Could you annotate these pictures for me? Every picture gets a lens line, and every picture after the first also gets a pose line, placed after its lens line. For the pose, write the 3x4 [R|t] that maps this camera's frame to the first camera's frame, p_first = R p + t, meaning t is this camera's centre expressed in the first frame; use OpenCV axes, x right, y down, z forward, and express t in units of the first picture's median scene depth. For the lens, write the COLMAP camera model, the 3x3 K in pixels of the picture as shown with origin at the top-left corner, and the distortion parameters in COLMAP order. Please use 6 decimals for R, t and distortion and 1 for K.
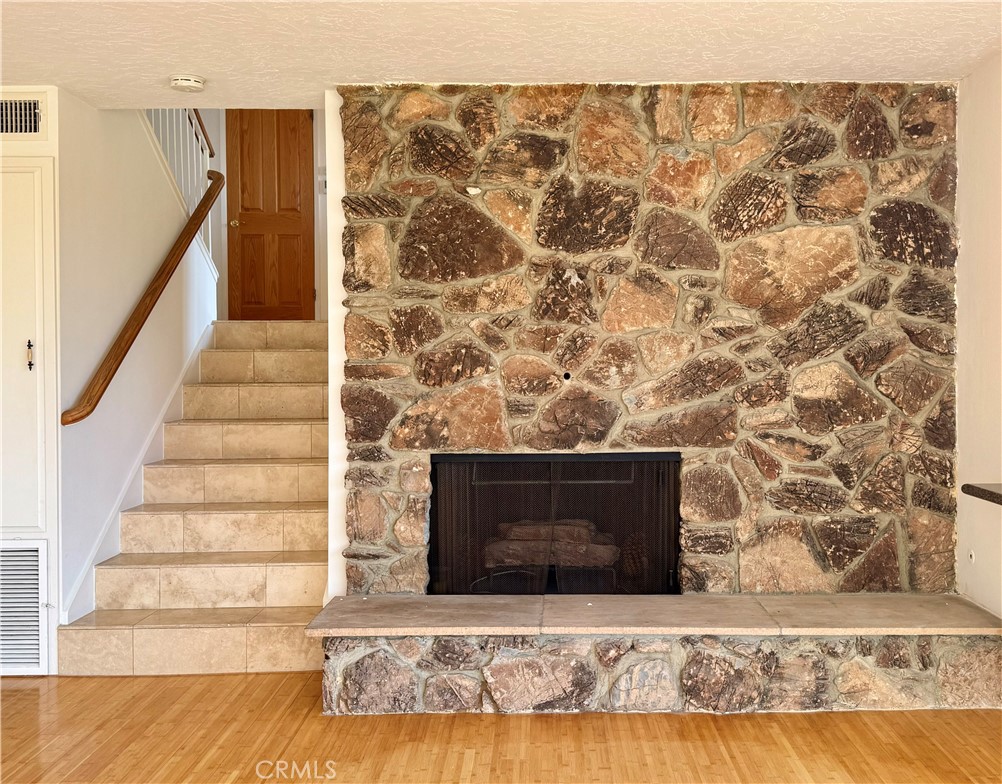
lens RADIAL K [[965.3, 0, 530.9], [0, 965.3, 380.8], [0, 0, 1]] dist [0.076512, -0.012437]
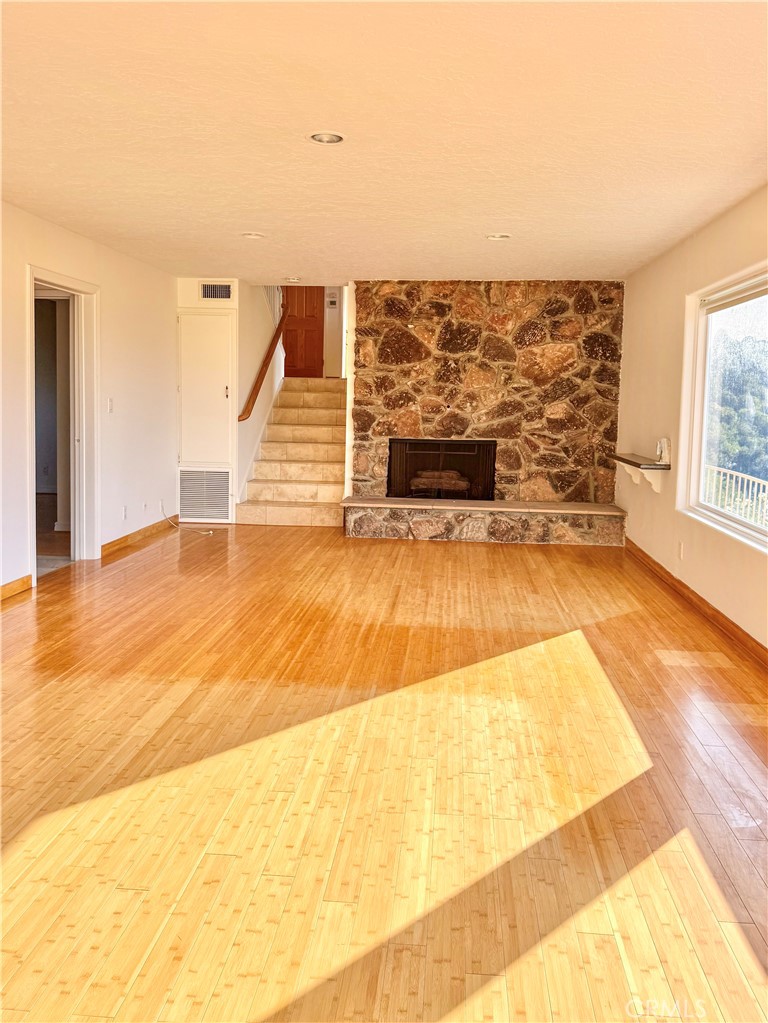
lens RADIAL K [[715.9, 0, 386.0], [0, 715.9, 463.3], [0, 0, 1]] dist [0.109460, -0.171408]
pose [[0.996117, 0.030690, -0.082515, 0.034857], [-0.025349, 0.997563, 0.065004, 0.023281], [0.084308, -0.062660, 0.994468, -0.746922]]
